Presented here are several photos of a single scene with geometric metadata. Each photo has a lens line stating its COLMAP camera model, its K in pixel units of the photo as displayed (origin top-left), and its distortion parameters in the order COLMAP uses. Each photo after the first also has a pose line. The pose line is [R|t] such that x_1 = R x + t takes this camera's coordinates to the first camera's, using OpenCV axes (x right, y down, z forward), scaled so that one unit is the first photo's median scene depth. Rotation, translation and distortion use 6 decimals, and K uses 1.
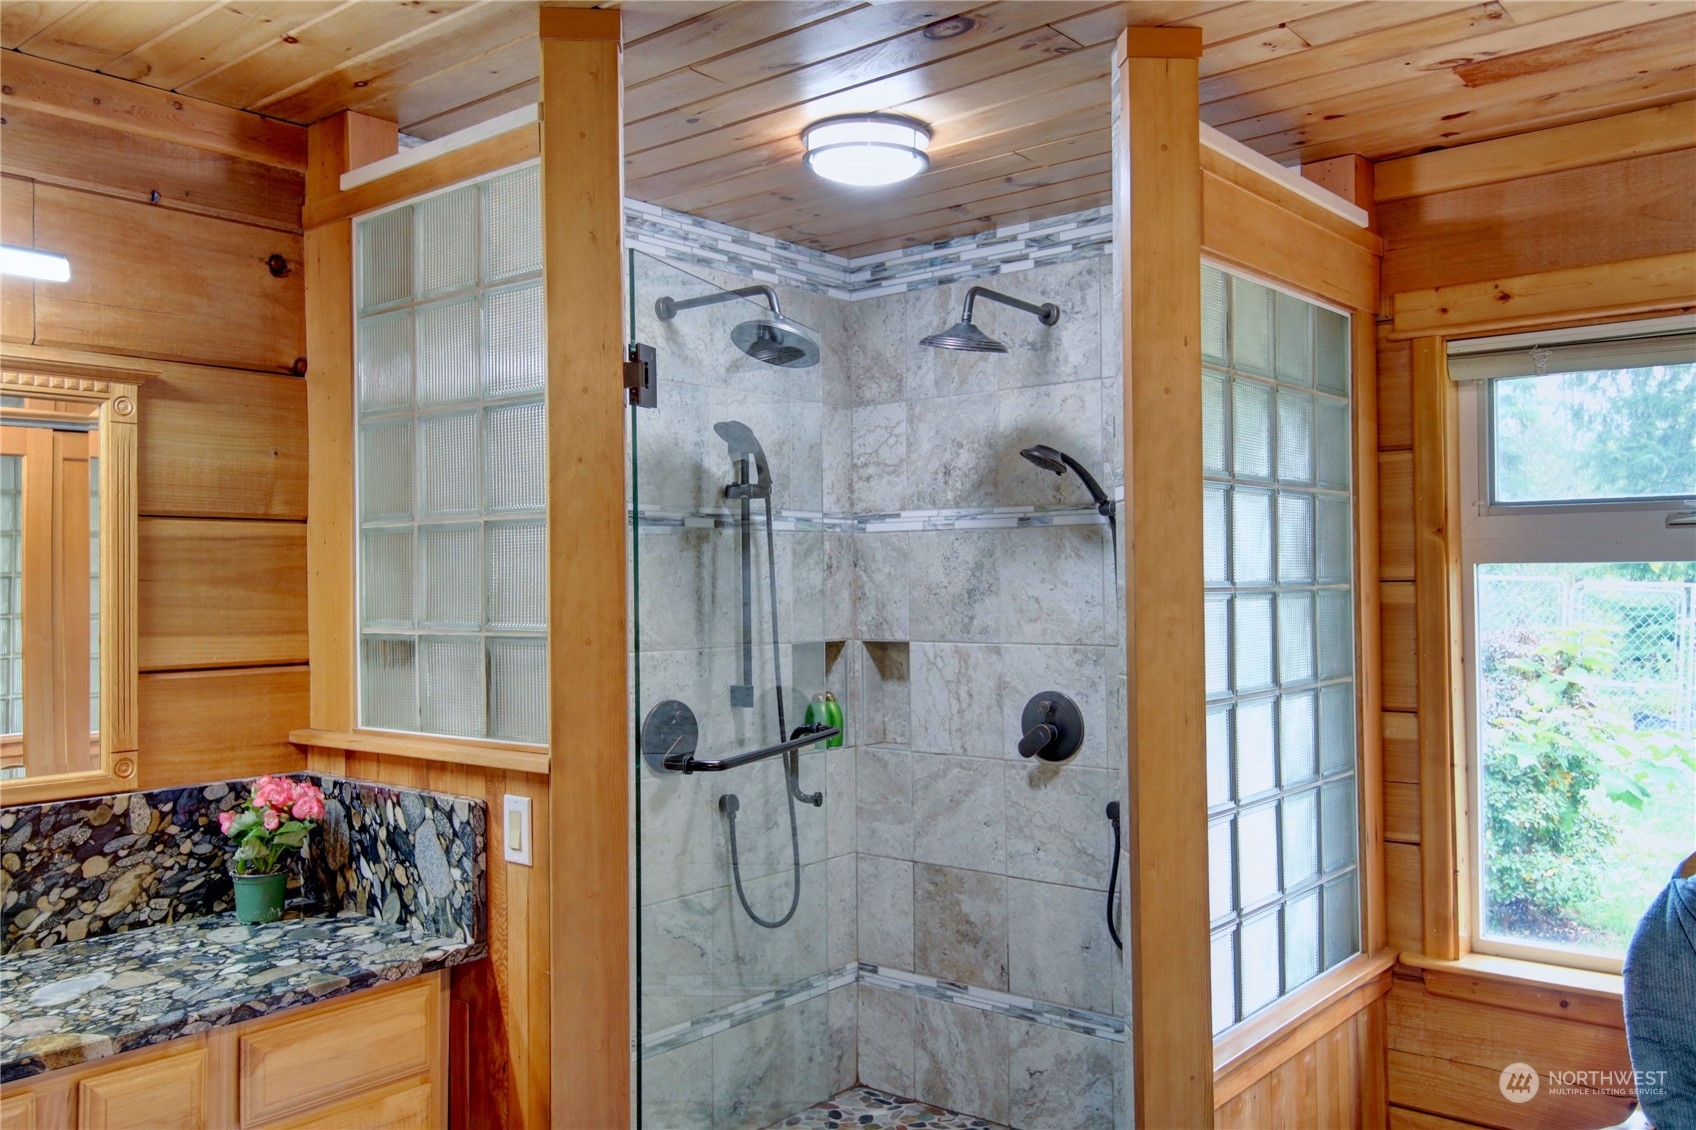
lens RADIAL K [[1396.9, 0, 849.4], [0, 1396.9, 564.2], [0, 0, 1]] dist [0.017295, 0.006732]
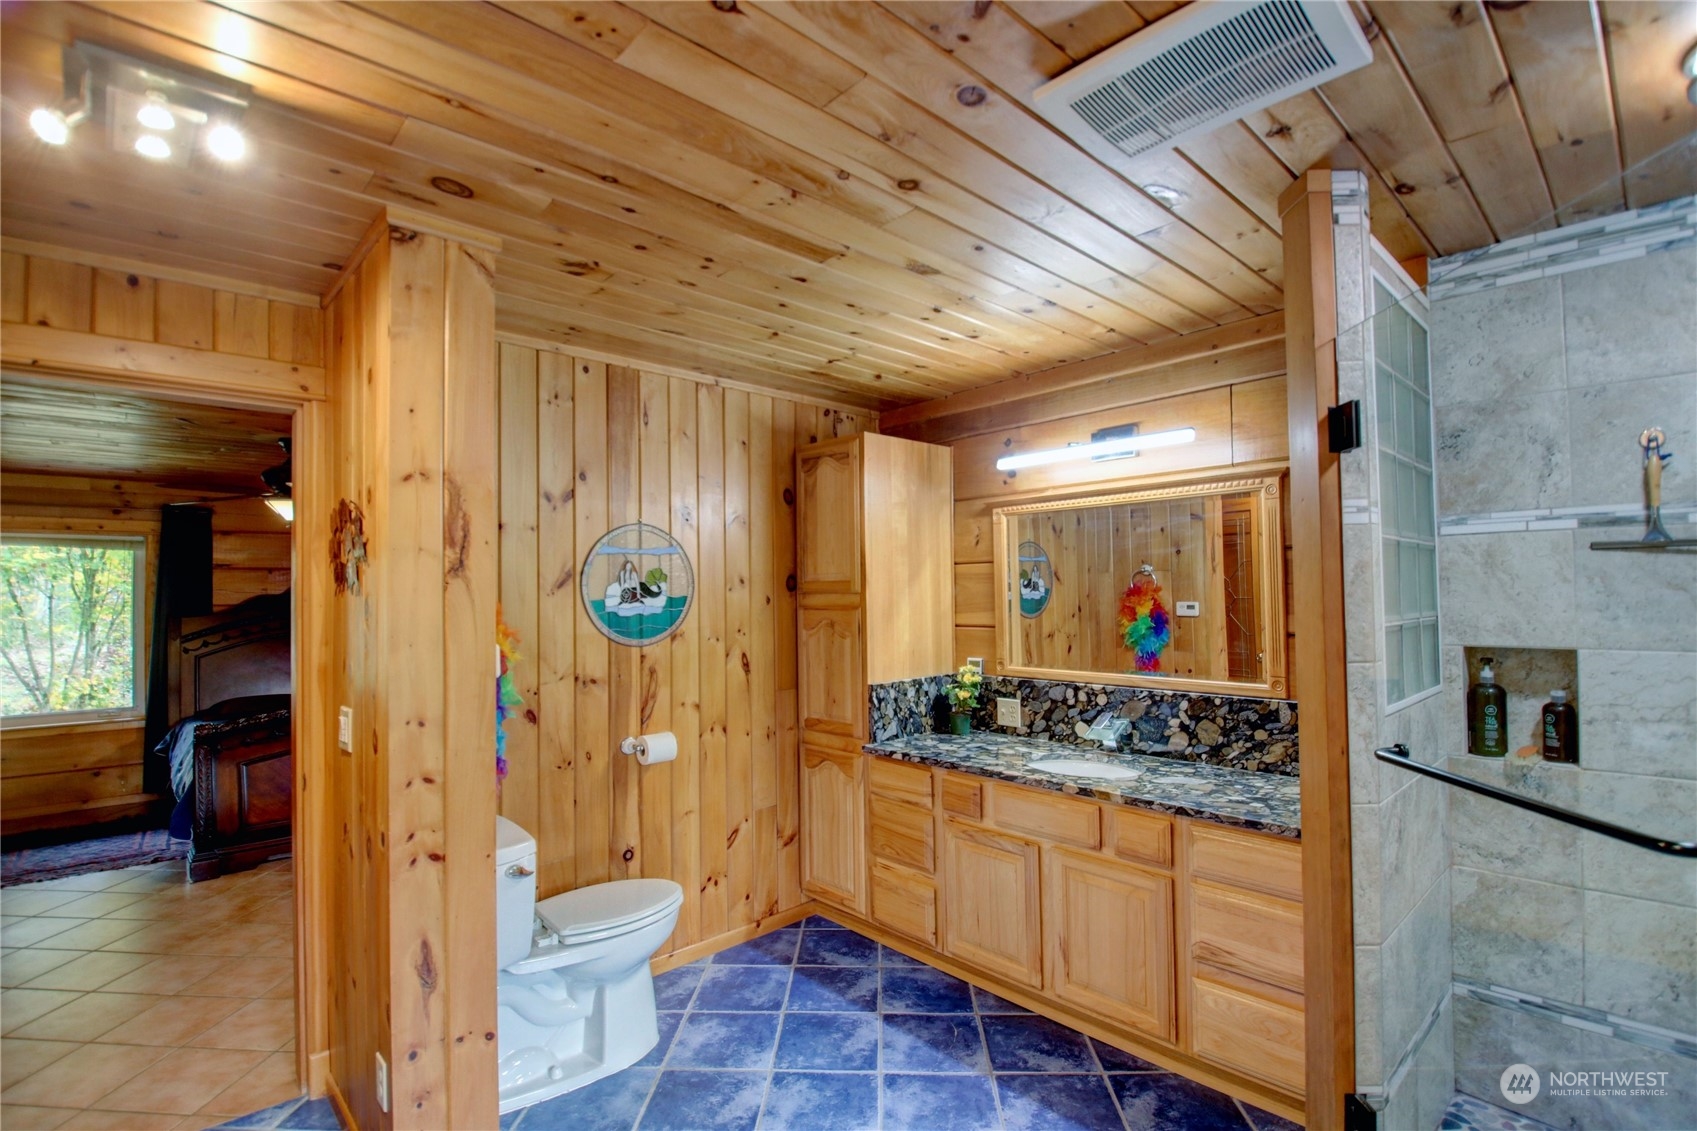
lens RADIAL K [[789.1, 0, 857.0], [0, 789.1, 574.3], [0, 0, 1]] dist [0.007156, -0.020976]
pose [[-0.117859, -0.015067, -0.992916, 0.595114], [0.023783, 0.999555, -0.017991, 0.004819], [0.992746, -0.025735, -0.117448, 0.597517]]
